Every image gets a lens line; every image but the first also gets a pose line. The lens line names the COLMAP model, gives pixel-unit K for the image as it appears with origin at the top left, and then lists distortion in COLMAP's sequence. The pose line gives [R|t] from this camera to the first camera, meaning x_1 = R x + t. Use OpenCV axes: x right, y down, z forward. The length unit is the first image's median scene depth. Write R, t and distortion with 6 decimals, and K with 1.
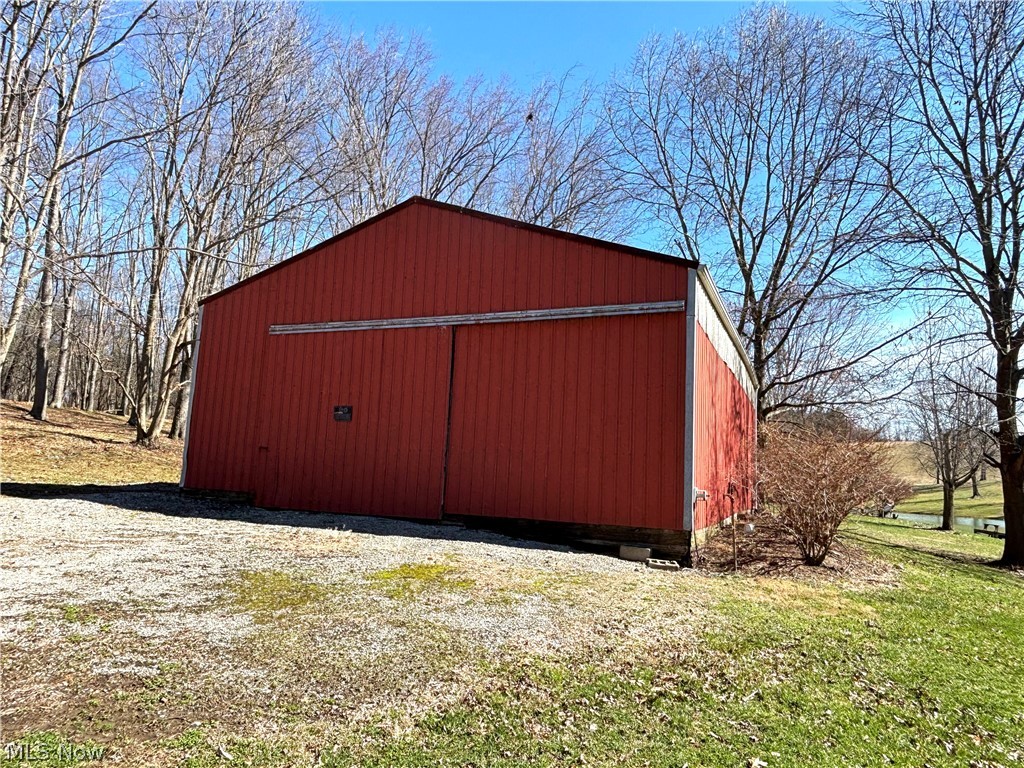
lens RADIAL K [[656.7, 0, 512.0], [0, 656.7, 384.0], [0, 0, 1]] dist [0.000674, 0.000131]
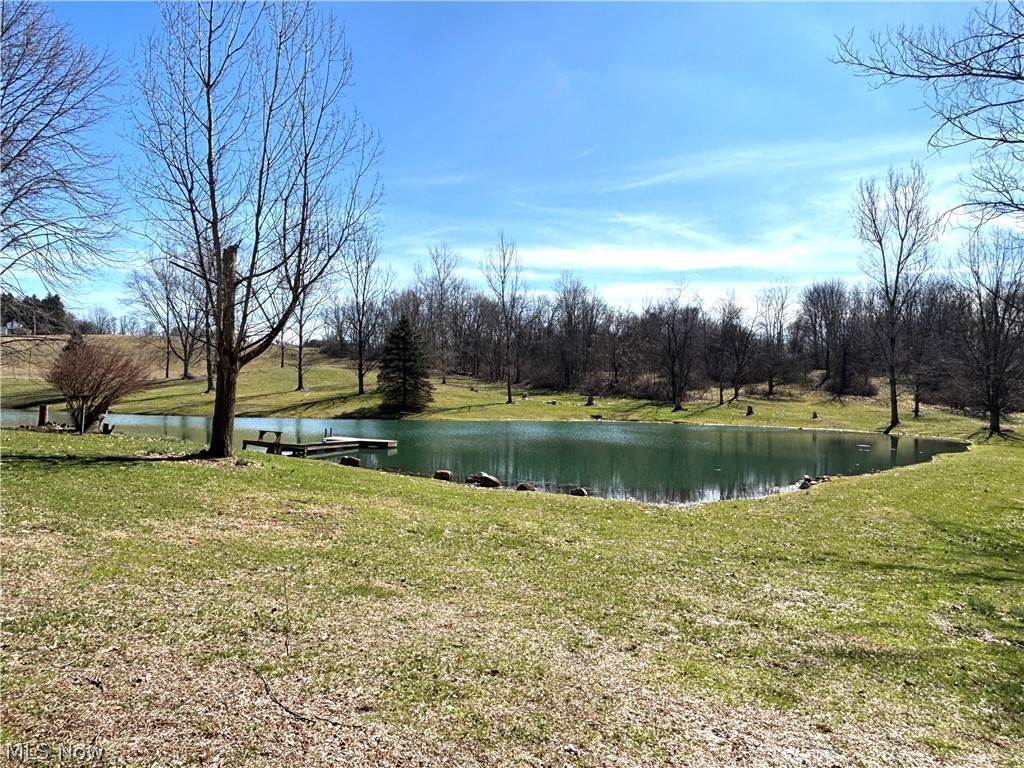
lens RADIAL K [[656.7, 0, 512.0], [0, 656.7, 384.0], [0, 0, 1]] dist [0.000674, 0.000131]
pose [[0.486482, -0.015447, 0.873554, 0.477881], [-0.117364, 0.989626, 0.082860, 0.146052], [-0.865772, -0.142834, 0.479622, 0.806167]]
